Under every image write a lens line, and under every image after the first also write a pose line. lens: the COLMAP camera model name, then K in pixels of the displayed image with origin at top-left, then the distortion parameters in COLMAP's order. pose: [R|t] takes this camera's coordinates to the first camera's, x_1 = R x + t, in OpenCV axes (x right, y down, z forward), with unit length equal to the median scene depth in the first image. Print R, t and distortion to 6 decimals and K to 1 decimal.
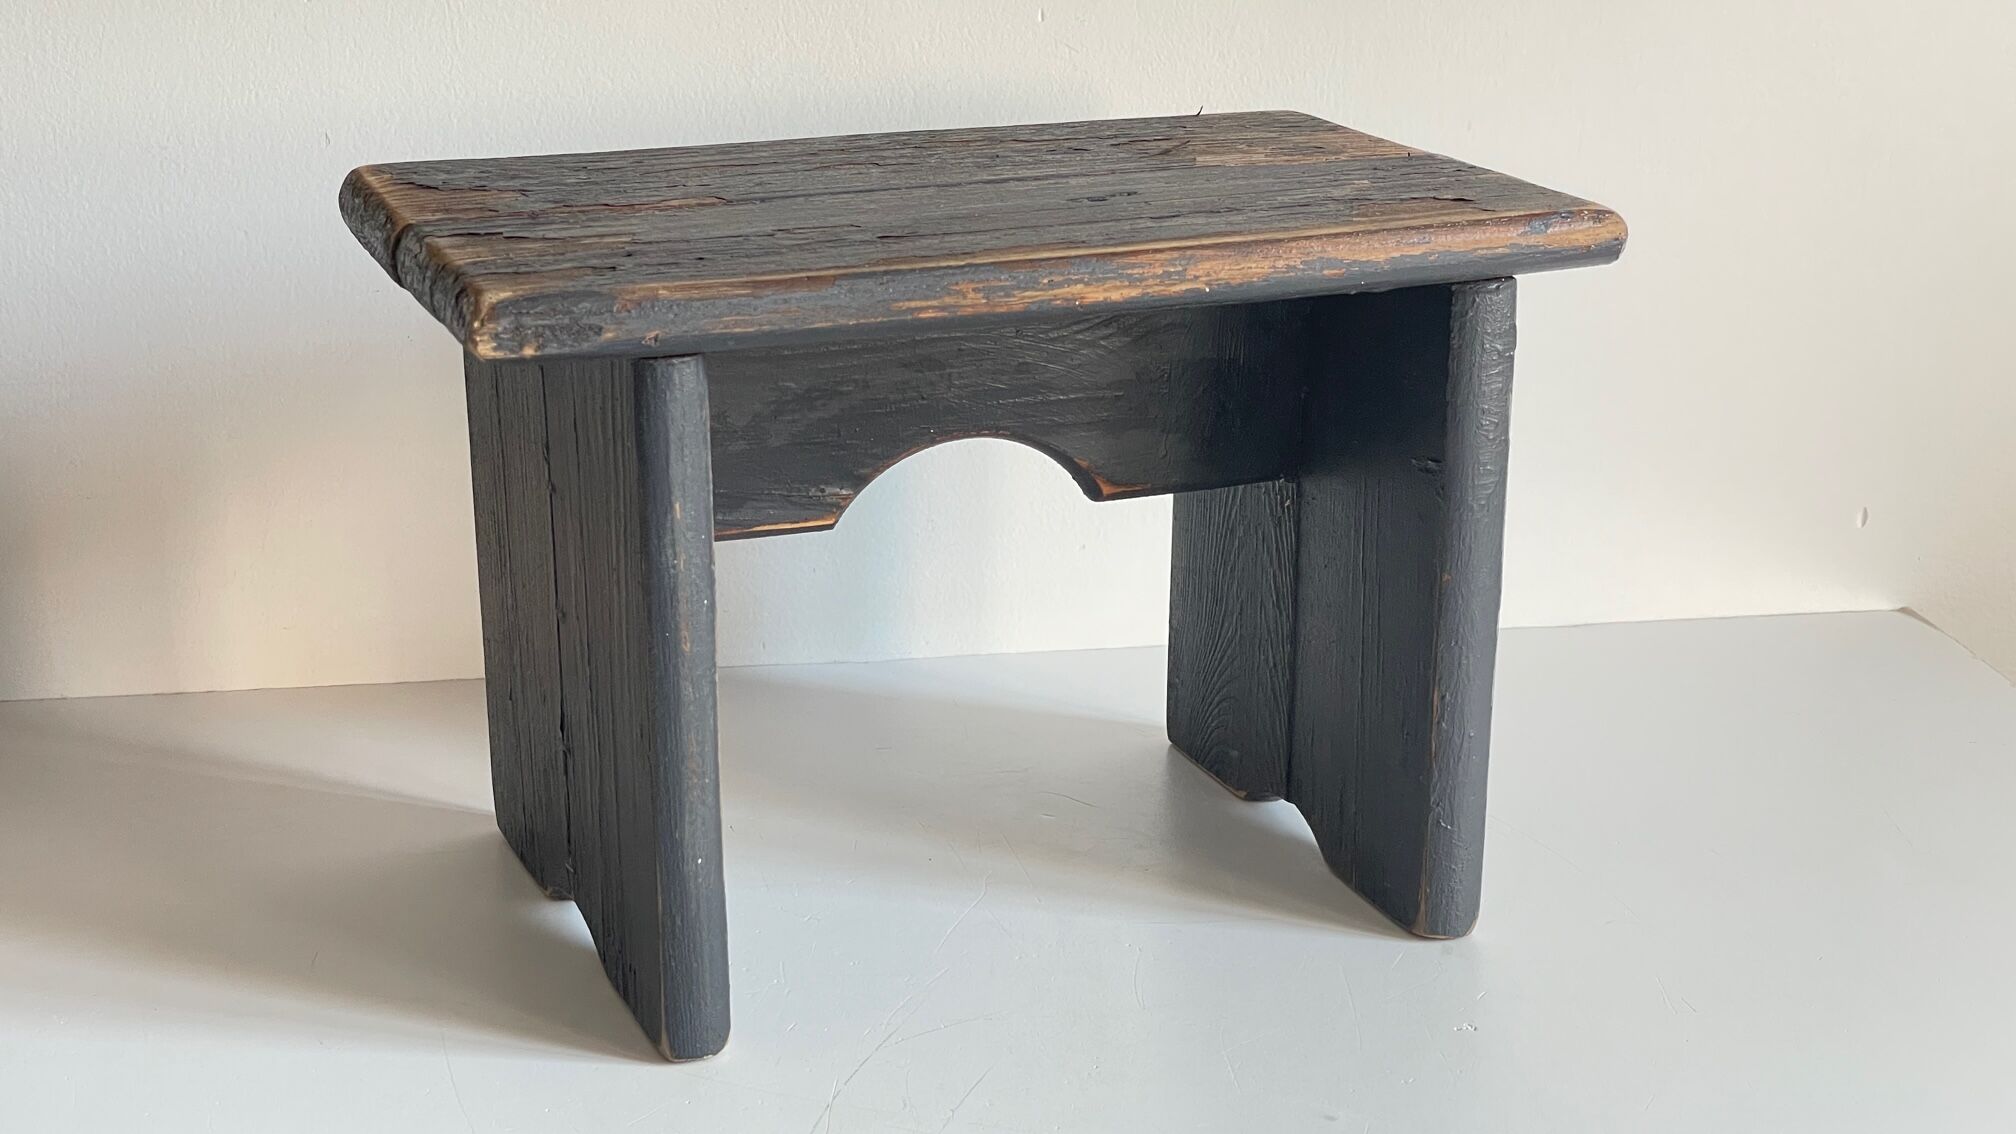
lens RADIAL K [[3092.0, 0, 1008.0], [0, 3092.0, 567.0], [0, 0, 1]] dist [0.069377, 0.109562]
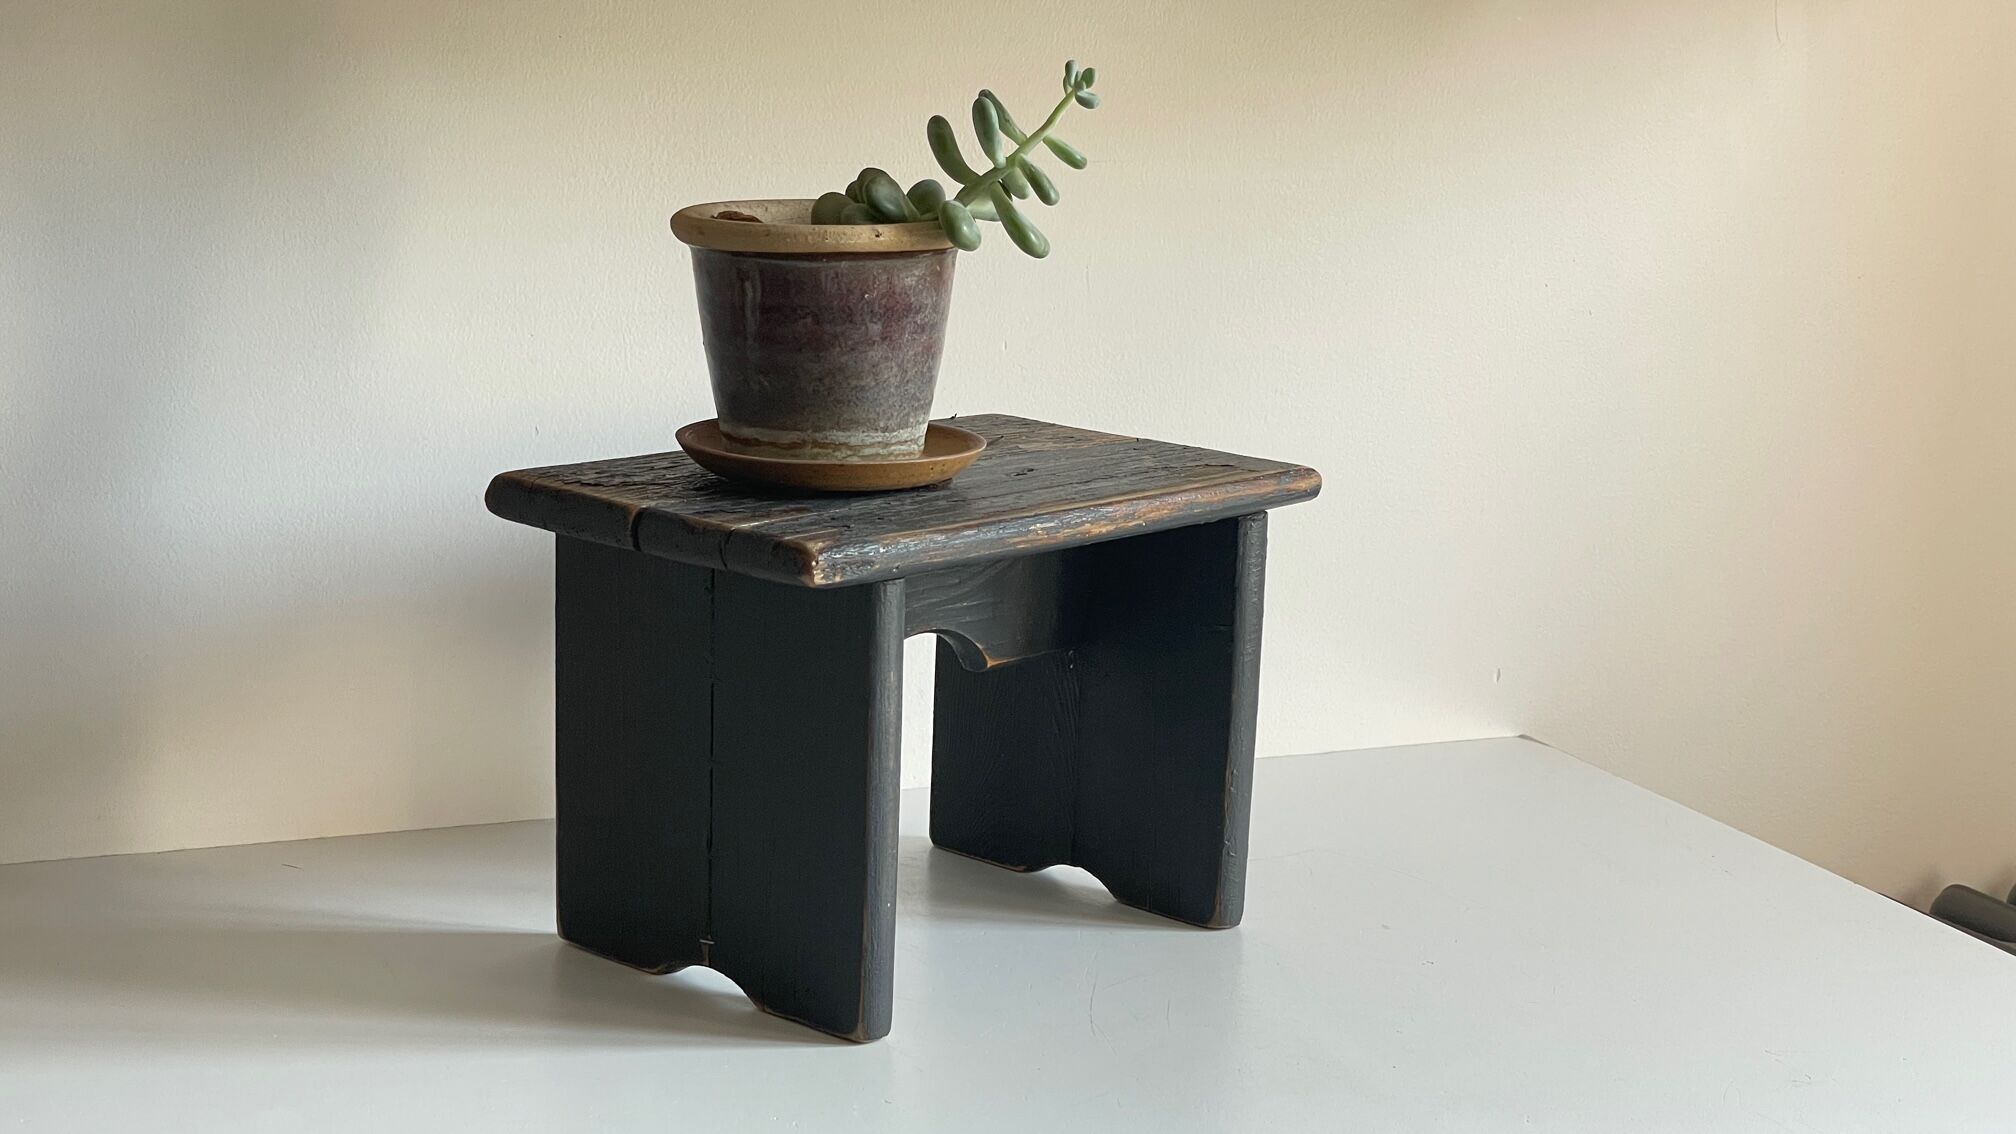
lens RADIAL K [[3092.0, 0, 1008.0], [0, 3092.0, 567.0], [0, 0, 1]] dist [0.069377, 0.109562]
pose [[0.897030, -0.051991, 0.438901, -0.715088], [0.091347, 0.993424, -0.069018, 0.039153], [-0.432426, 0.102004, 0.895881, -0.431689]]
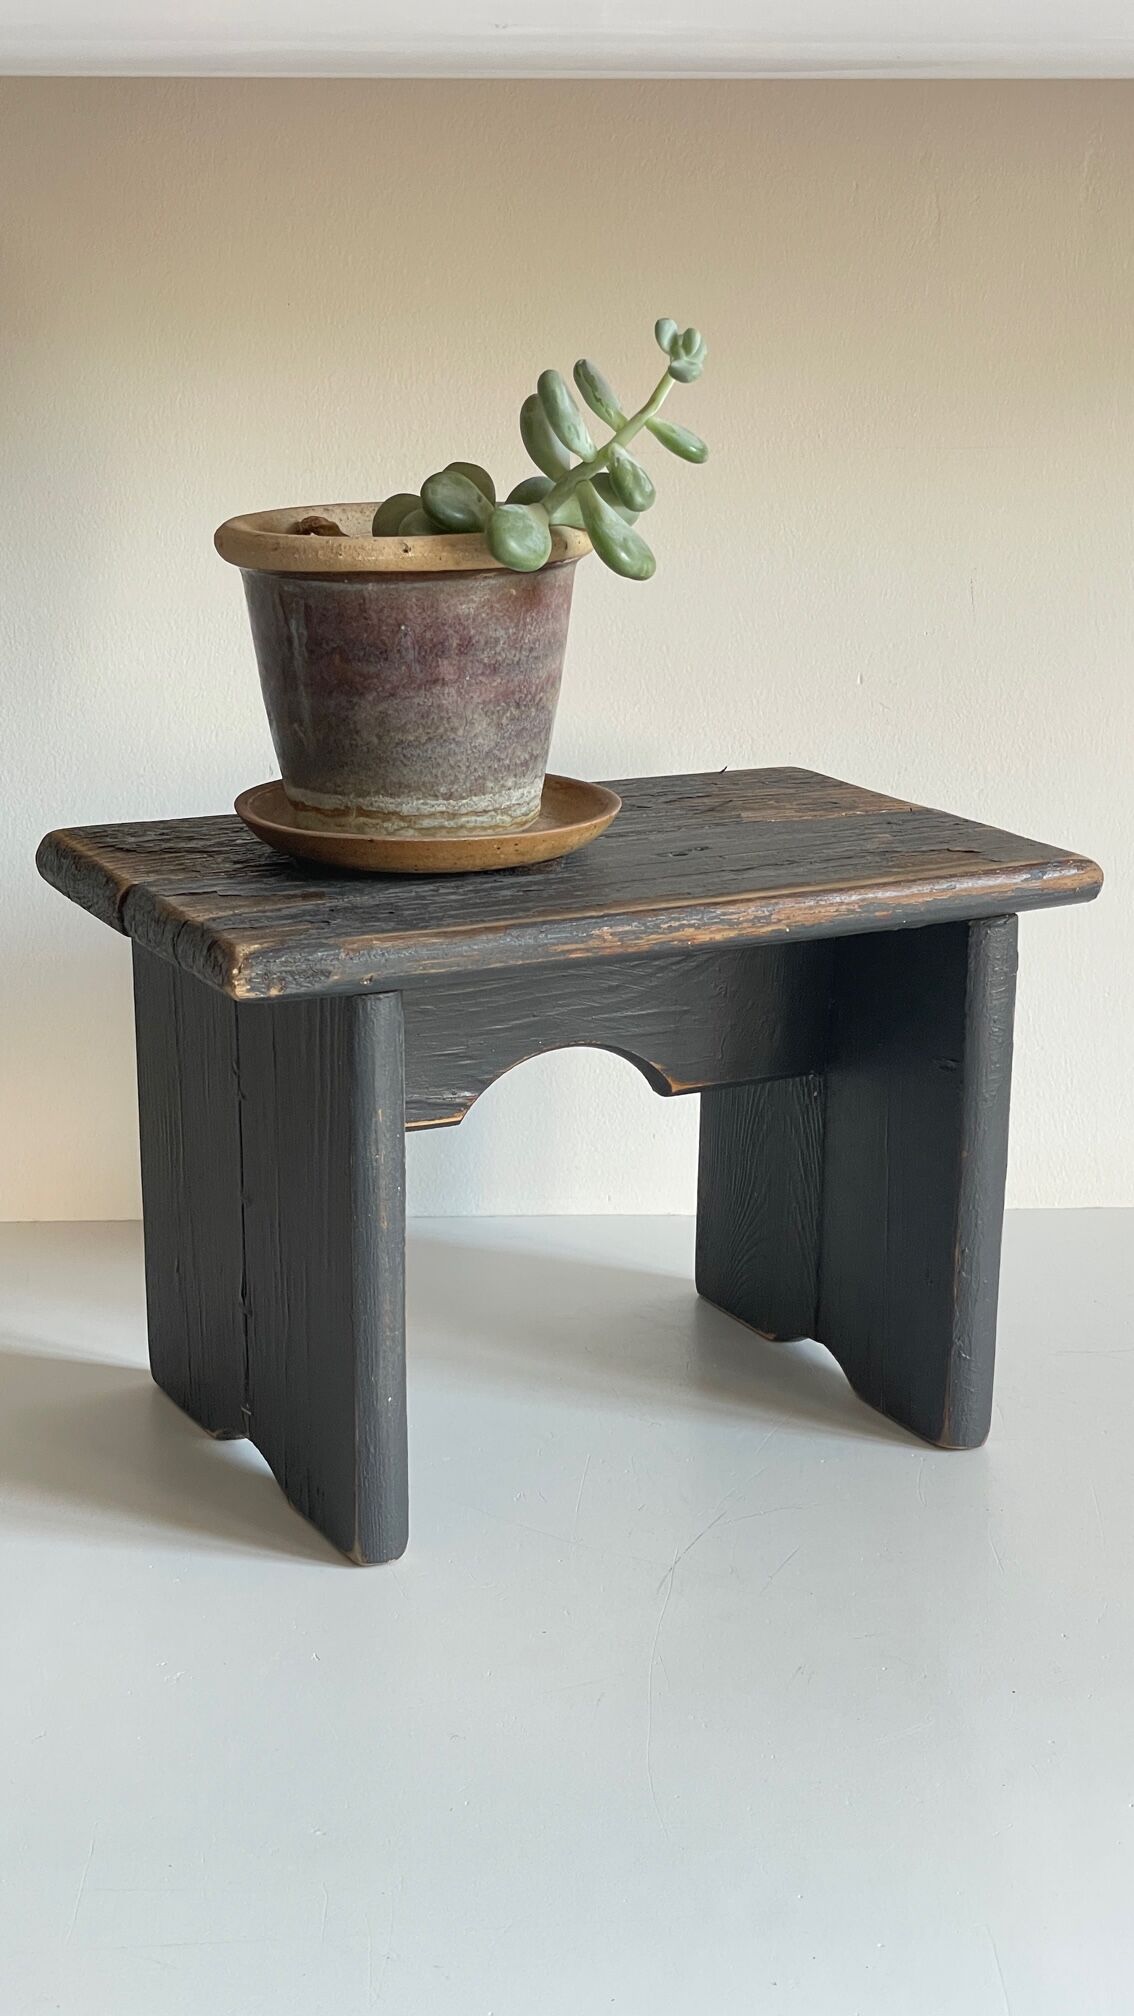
lens RADIAL K [[3092.0, 0, 542.9], [0, 3092.0, 986.4], [0, 0, 1]] dist [0.069377, 0.109562]
pose [[0.995788, -0.015862, 0.090305, -0.146873], [0.019932, 0.998817, -0.044354, -0.012998], [-0.089495, 0.045967, 0.994926, -0.236485]]
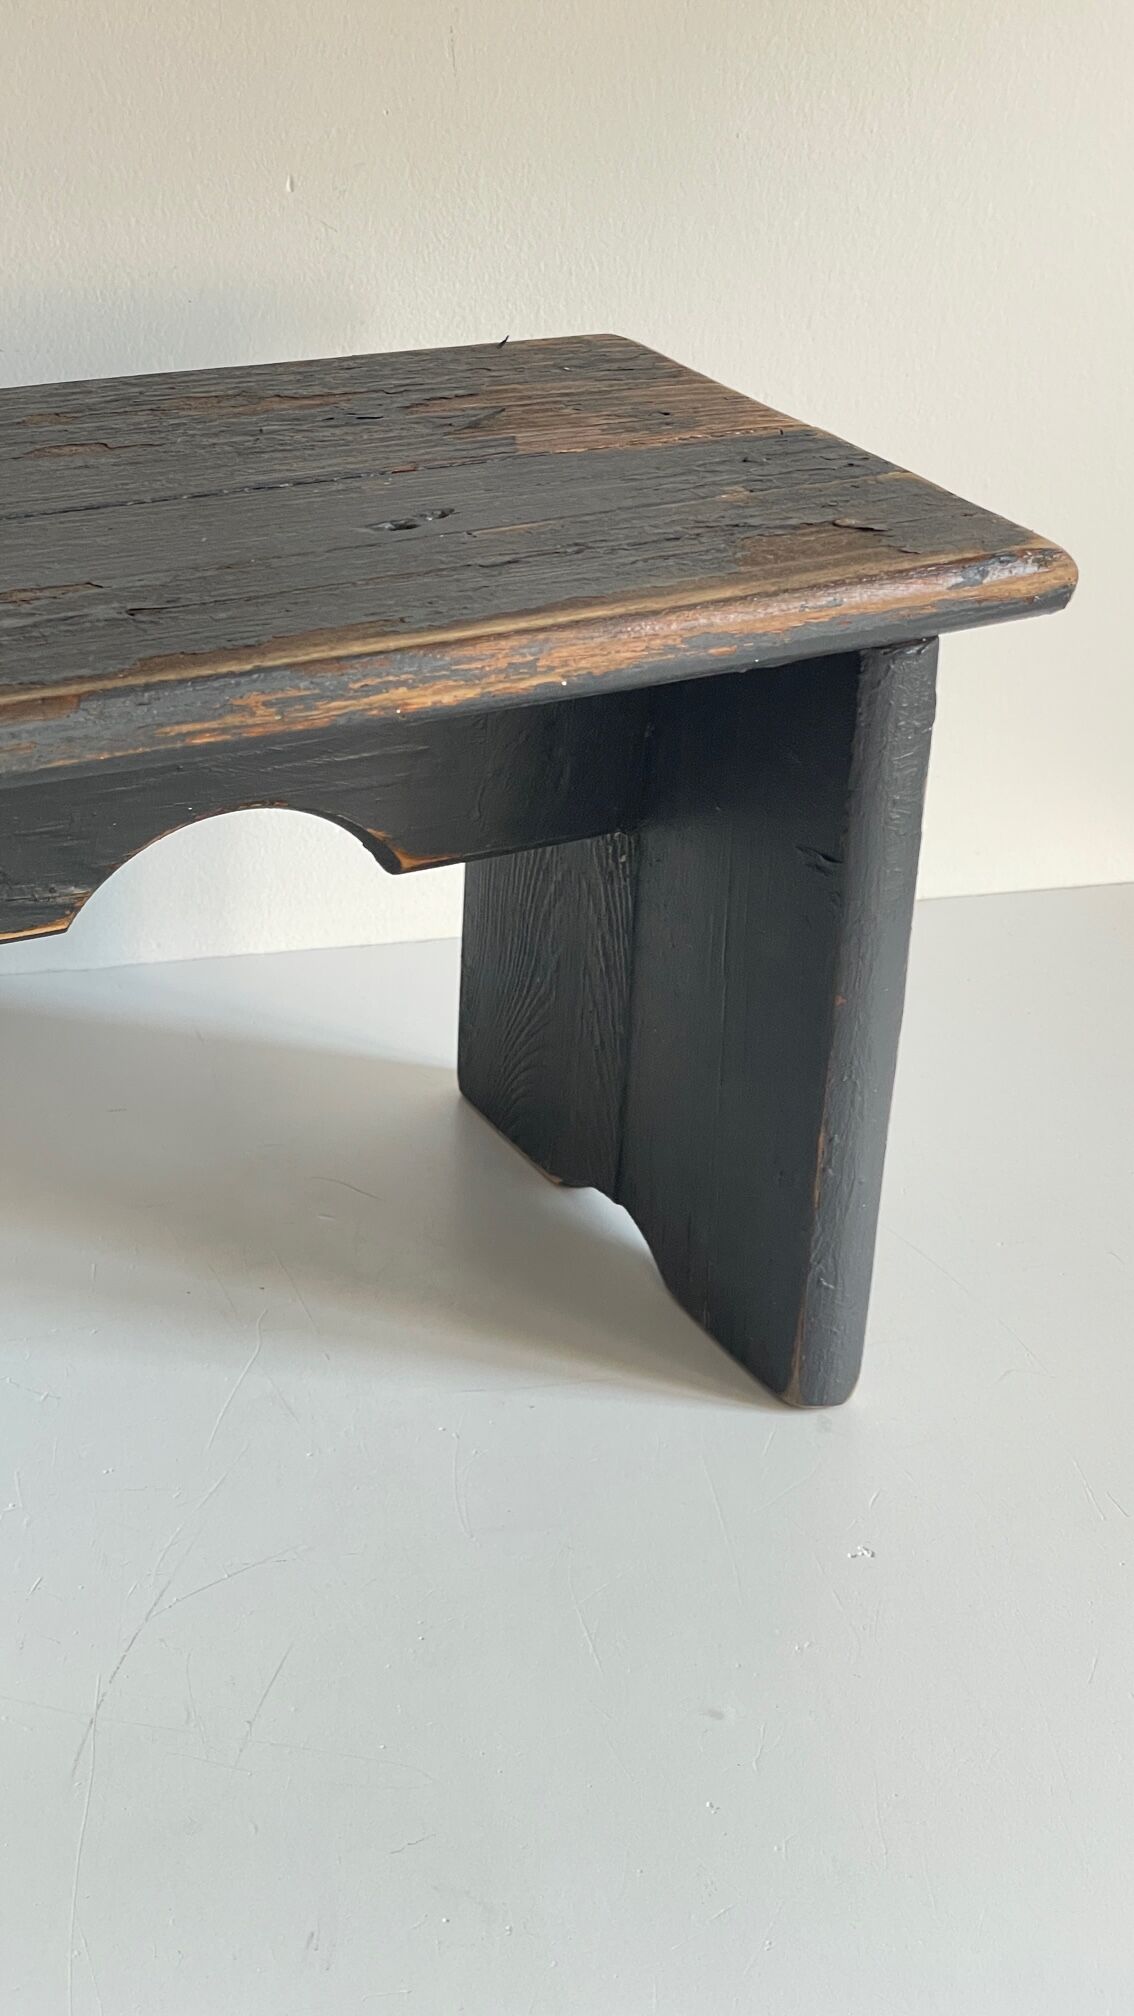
lens RADIAL K [[3104.1, 0, 523.0], [0, 3104.1, 1063.7], [0, 0, 1]] dist [0.051410, 0.048909]
pose [[0.993142, -0.022304, 0.114770, -0.035825], [0.001362, 0.983776, 0.179395, -0.133819], [-0.116909, -0.178008, 0.977060, 0.230783]]
